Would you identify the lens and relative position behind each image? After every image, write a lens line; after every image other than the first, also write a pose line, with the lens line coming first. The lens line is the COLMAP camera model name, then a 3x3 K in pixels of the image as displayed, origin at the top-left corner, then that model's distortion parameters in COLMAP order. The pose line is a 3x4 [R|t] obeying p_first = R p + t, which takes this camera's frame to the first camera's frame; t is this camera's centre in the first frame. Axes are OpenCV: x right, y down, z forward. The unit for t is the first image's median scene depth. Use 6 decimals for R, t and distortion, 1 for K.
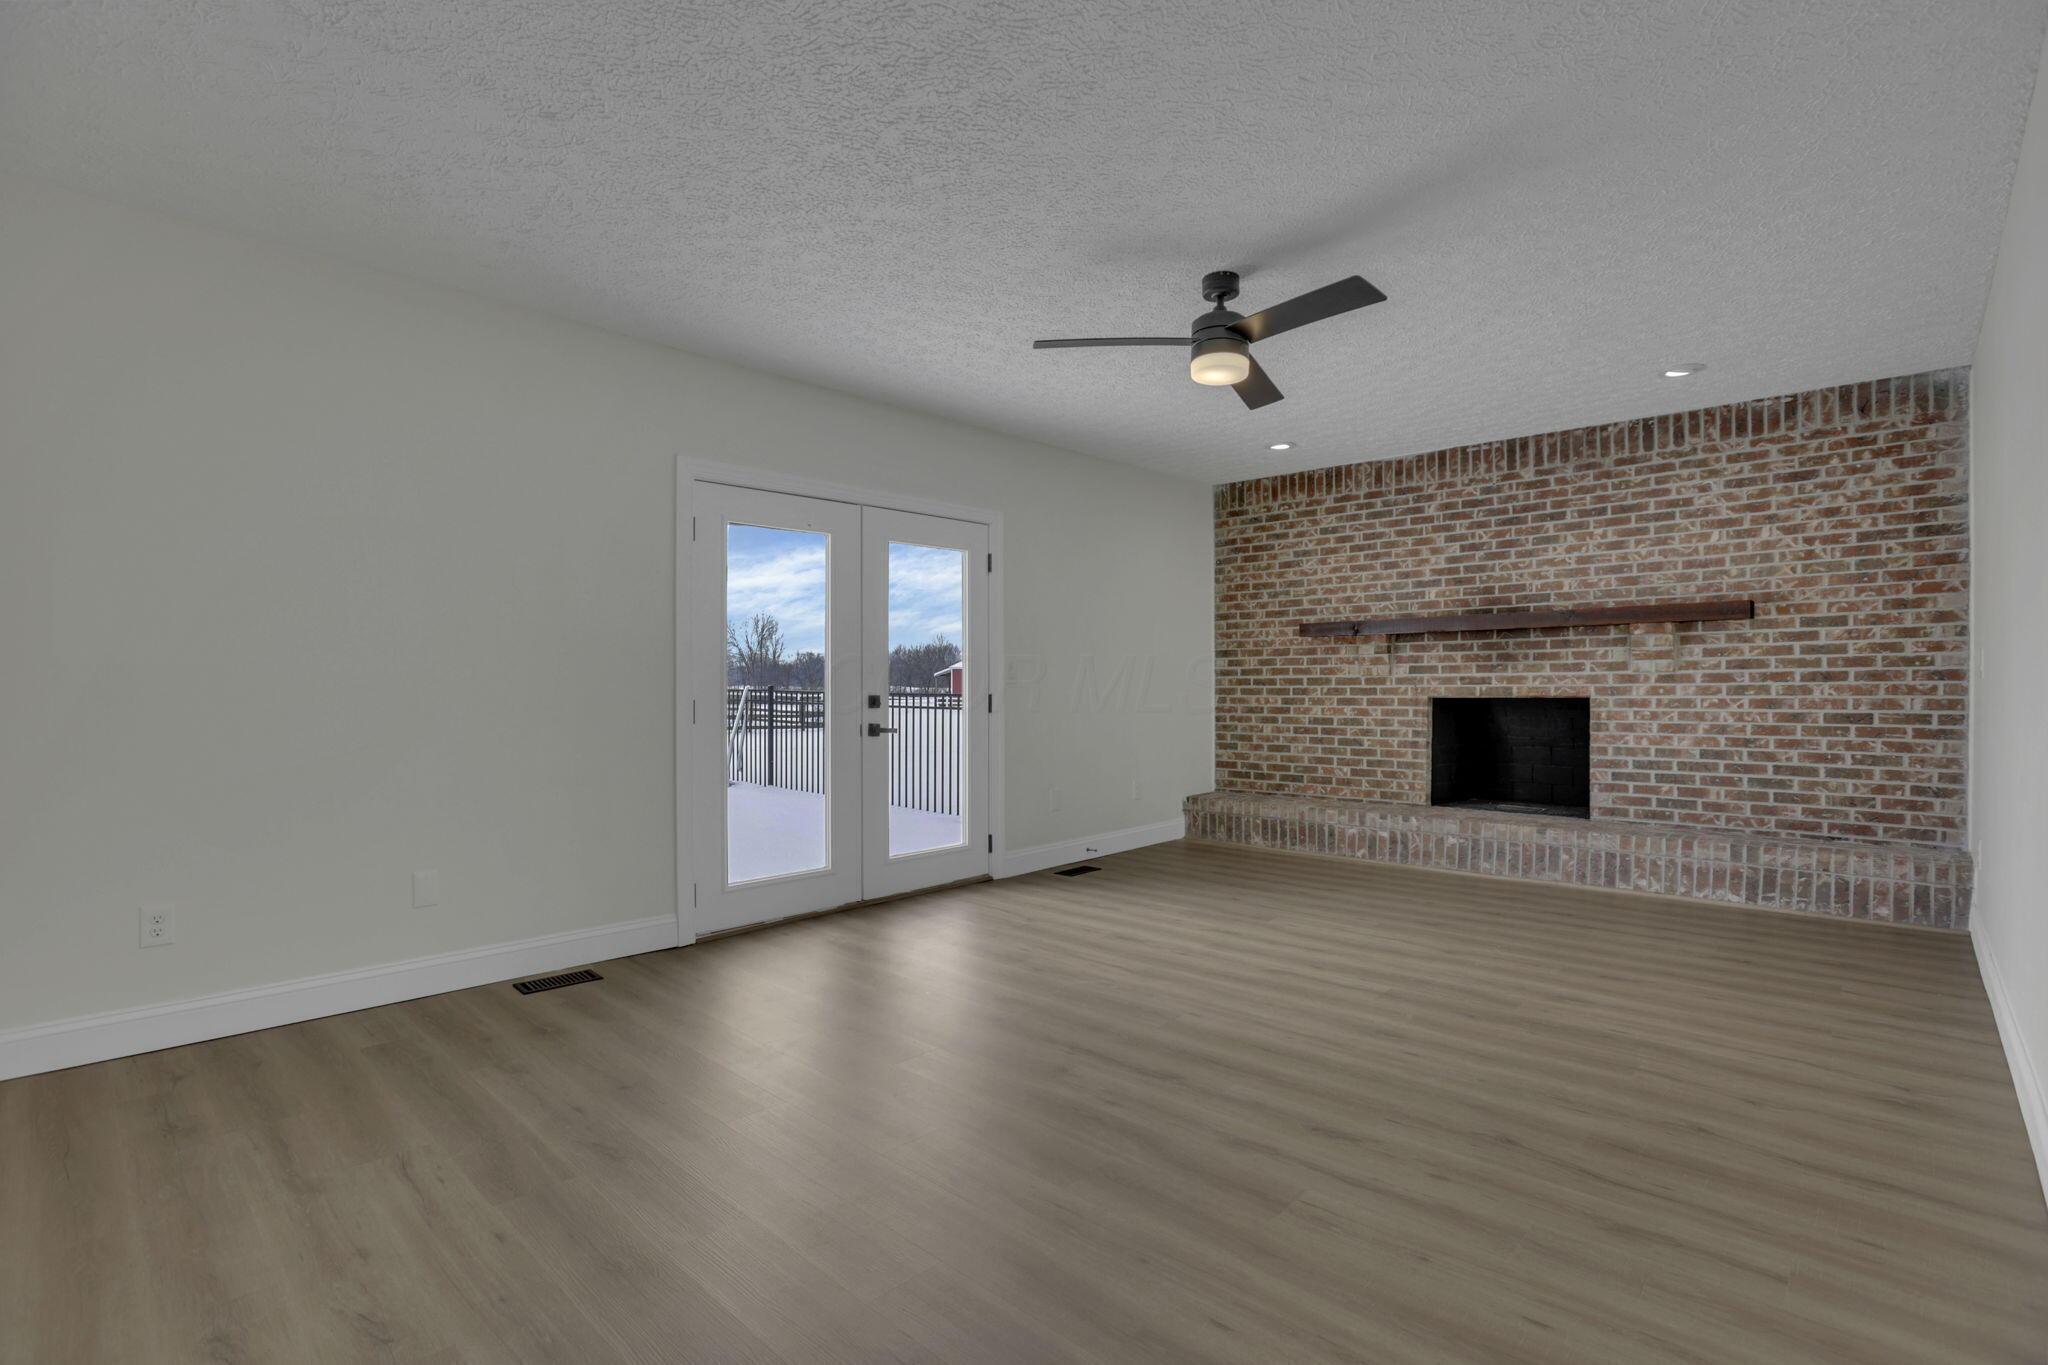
lens RADIAL K [[975.8, 0, 1016.7], [0, 975.8, 686.4], [0, 0, 1]] dist [-0.051242, 0.023368]
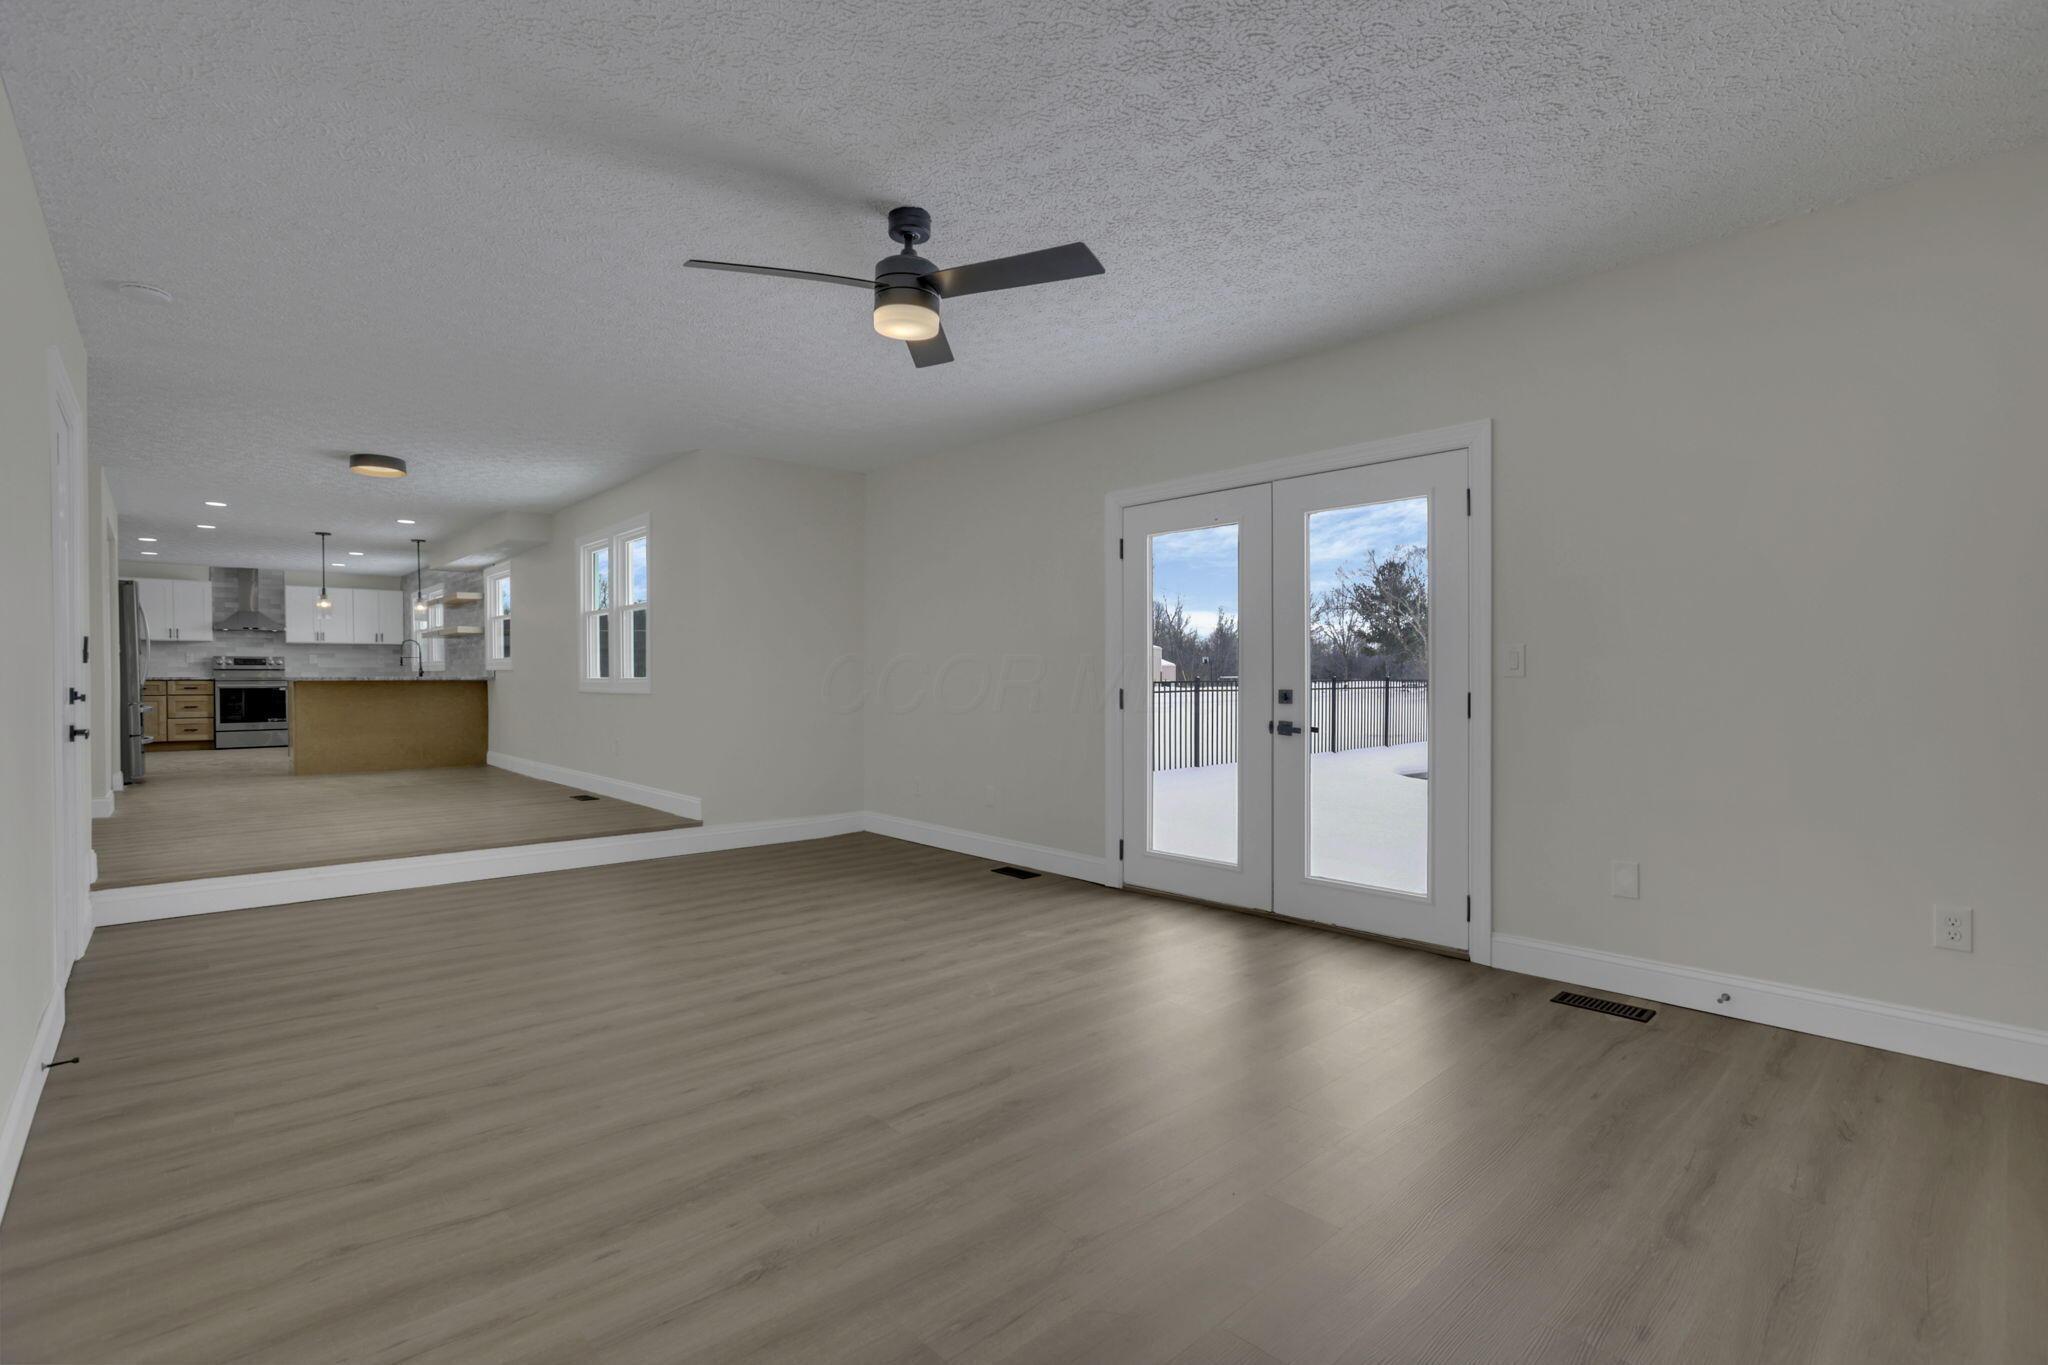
lens RADIAL K [[975.8, 0, 1016.7], [0, 975.8, 686.4], [0, 0, 1]] dist [-0.051242, 0.023368]
pose [[-0.096301, 0.013698, -0.995258, 0.945251], [-0.001692, 0.999902, 0.013926, -0.006755], [0.995351, 0.003025, -0.096268, 1.033915]]
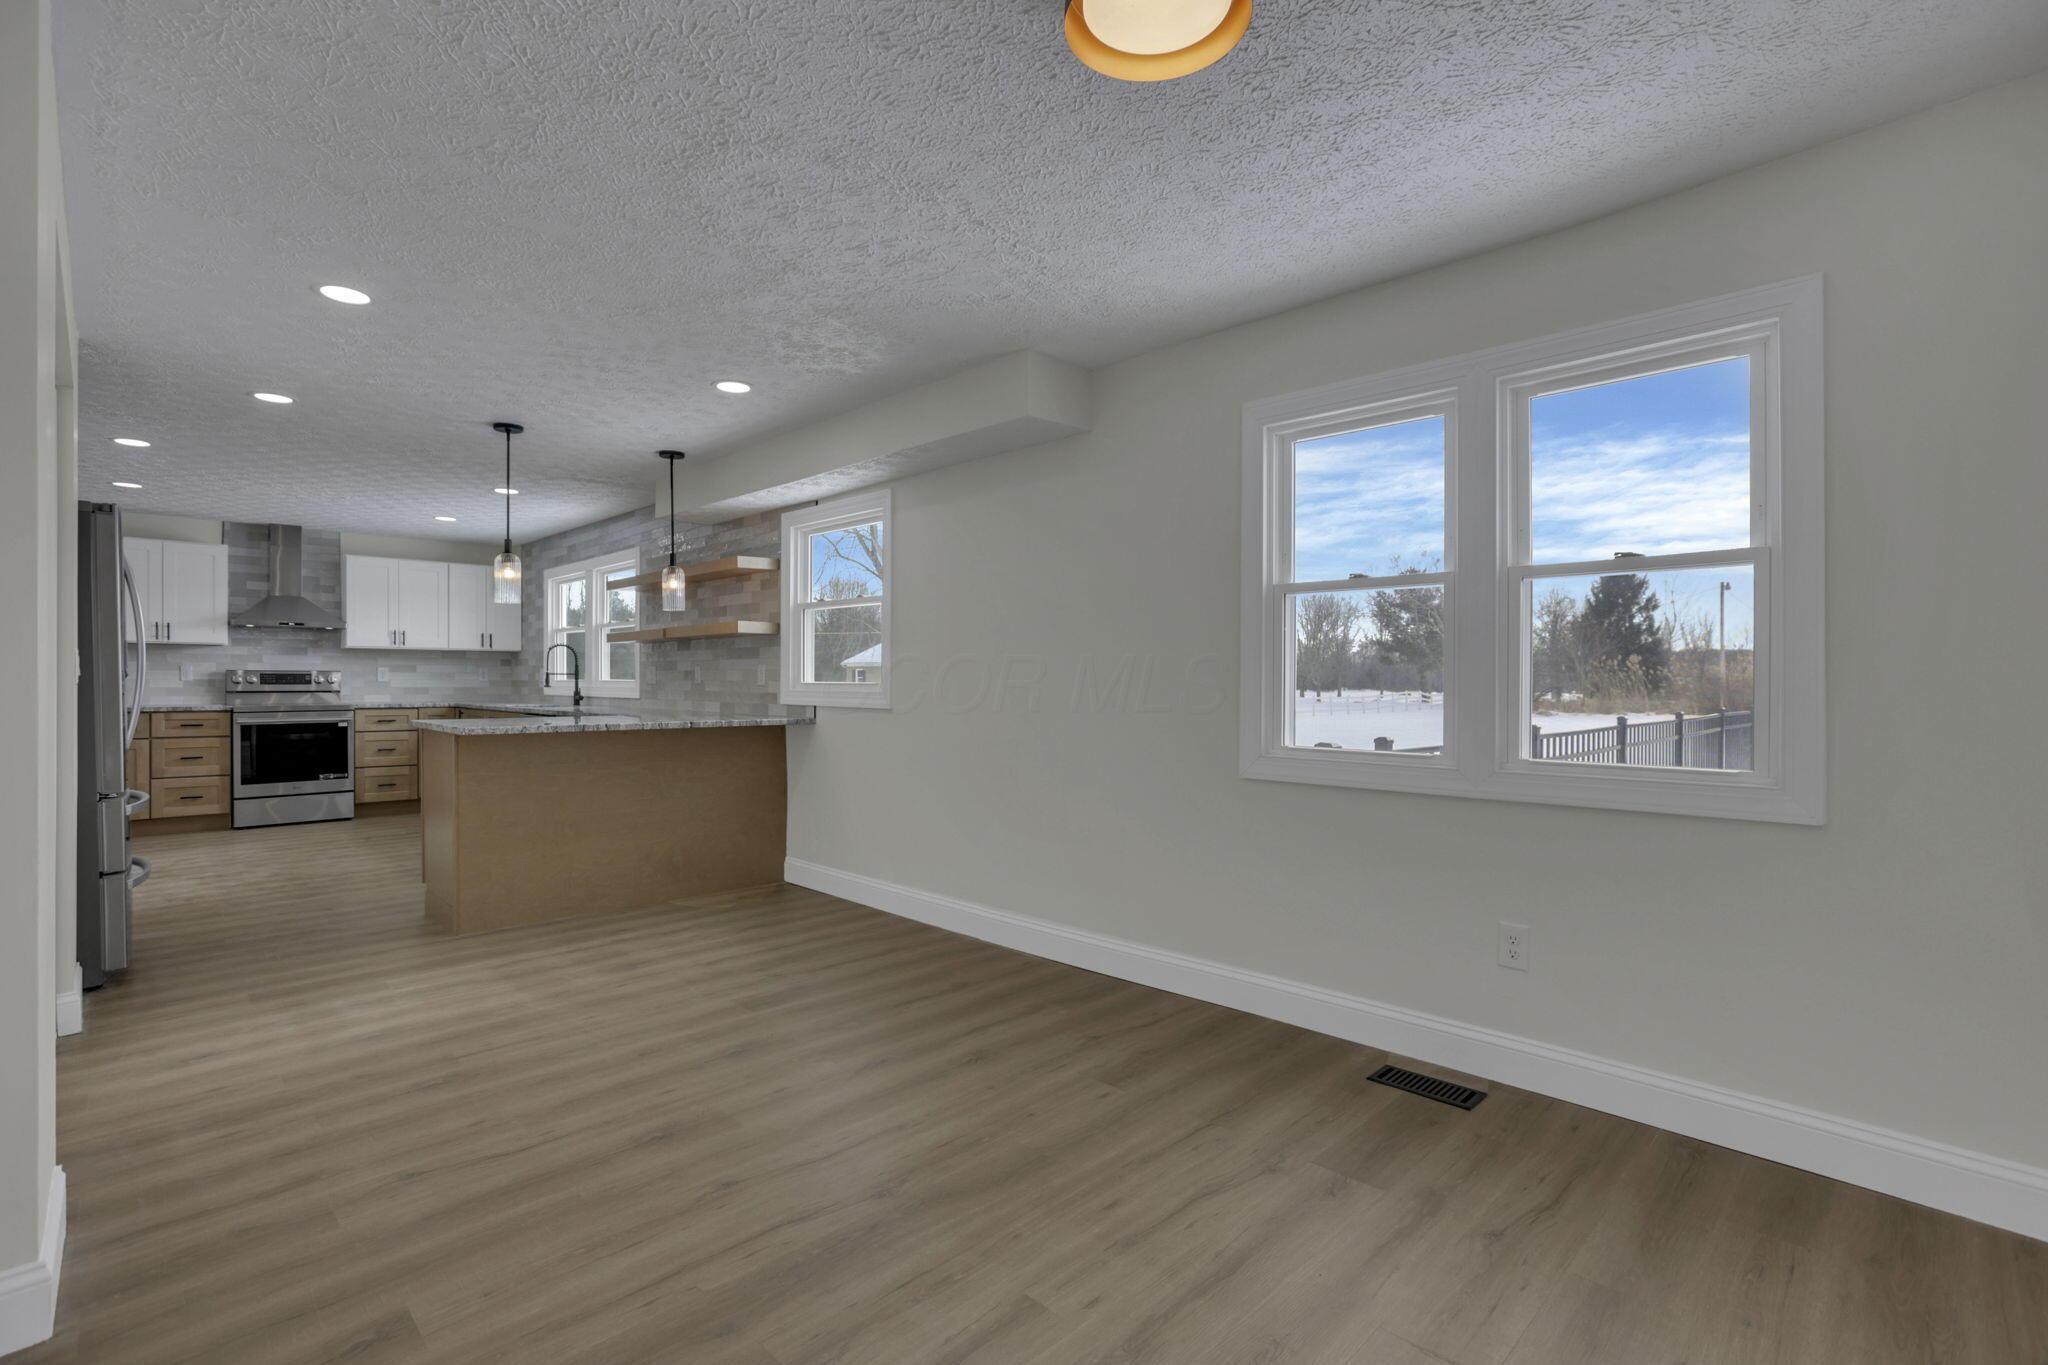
lens RADIAL K [[975.8, 0, 1016.7], [0, 975.8, 686.4], [0, 0, 1]] dist [-0.051242, 0.023368]
pose [[-0.060694, 0.006968, -0.998132, 0.901393], [-0.006921, 0.999949, 0.007401, -0.008532], [0.998132, 0.007357, -0.060643, 0.982735]]
